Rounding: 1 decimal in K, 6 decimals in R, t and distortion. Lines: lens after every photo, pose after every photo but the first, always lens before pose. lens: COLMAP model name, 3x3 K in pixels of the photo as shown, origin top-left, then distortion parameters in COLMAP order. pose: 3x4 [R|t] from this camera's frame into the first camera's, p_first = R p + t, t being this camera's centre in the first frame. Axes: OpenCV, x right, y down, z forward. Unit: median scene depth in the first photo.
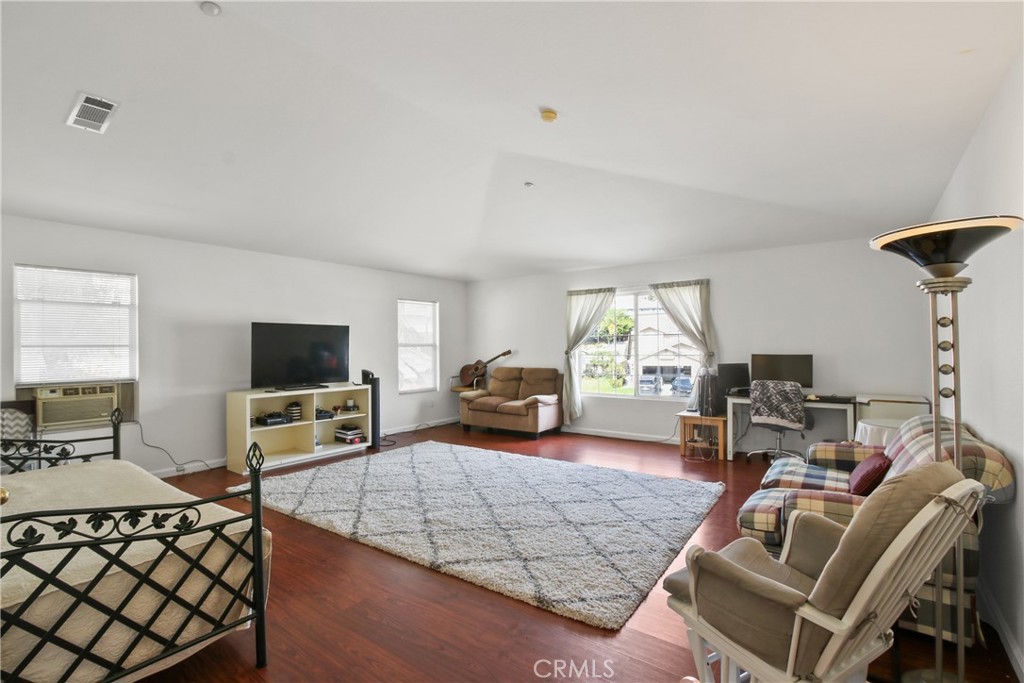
lens RADIAL K [[482.2, 0, 502.9], [0, 482.2, 342.7], [0, 0, 1]] dist [-0.008786, 0.000173]
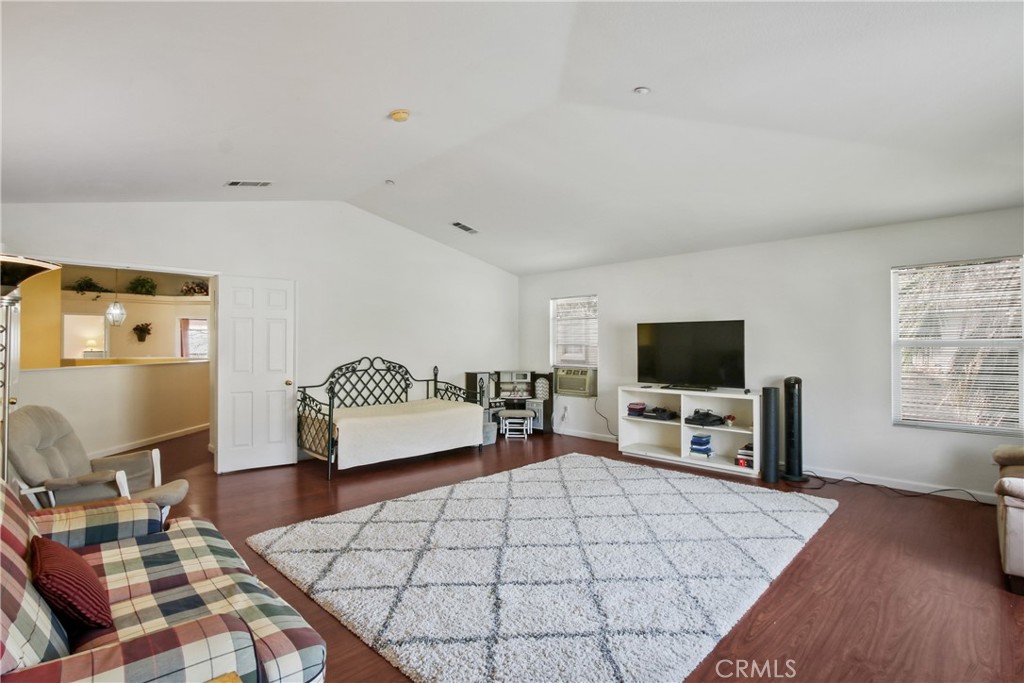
lens RADIAL K [[482.2, 0, 502.9], [0, 482.2, 342.7], [0, 0, 1]] dist [-0.008786, 0.000173]
pose [[-0.120394, -0.007808, -0.992696, 0.641306], [-0.006089, 0.999956, -0.007127, 0.012767], [0.992708, 0.005187, -0.120436, 0.824012]]
